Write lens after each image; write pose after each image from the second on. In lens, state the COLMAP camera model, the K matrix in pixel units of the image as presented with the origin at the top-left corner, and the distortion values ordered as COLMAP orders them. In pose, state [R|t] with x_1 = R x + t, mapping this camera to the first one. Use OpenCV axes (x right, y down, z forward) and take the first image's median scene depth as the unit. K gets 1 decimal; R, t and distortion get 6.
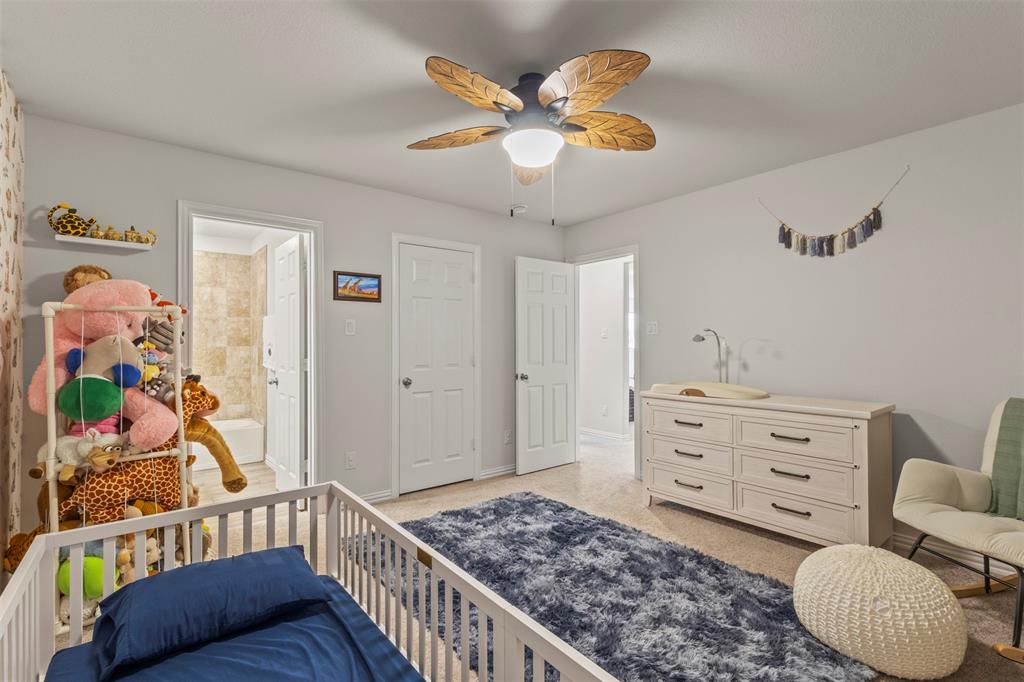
lens RADIAL K [[472.4, 0, 510.5], [0, 472.4, 343.7], [0, 0, 1]] dist [0.002816, -0.000049]
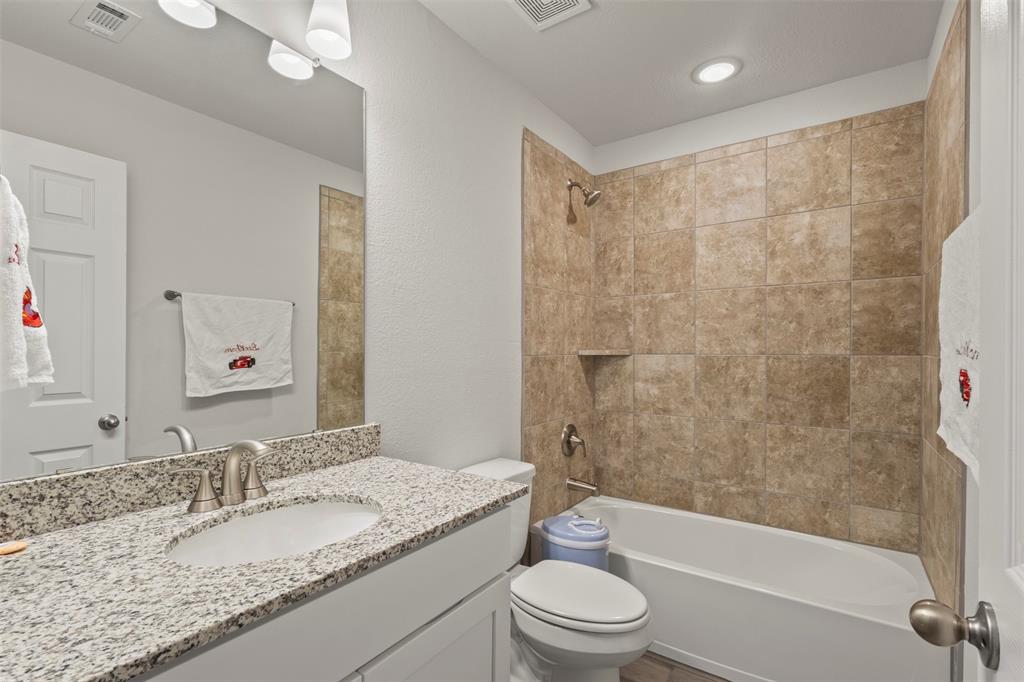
lens RADIAL K [[472.4, 0, 509.5], [0, 472.4, 347.3], [0, 0, 1]] dist [0.002816, -0.000049]
pose [[0.296846, 0.006968, -0.954900, -0.309449], [-0.003009, 0.999975, 0.006362, -0.002377], [0.954921, 0.000984, 0.296860, 0.613911]]
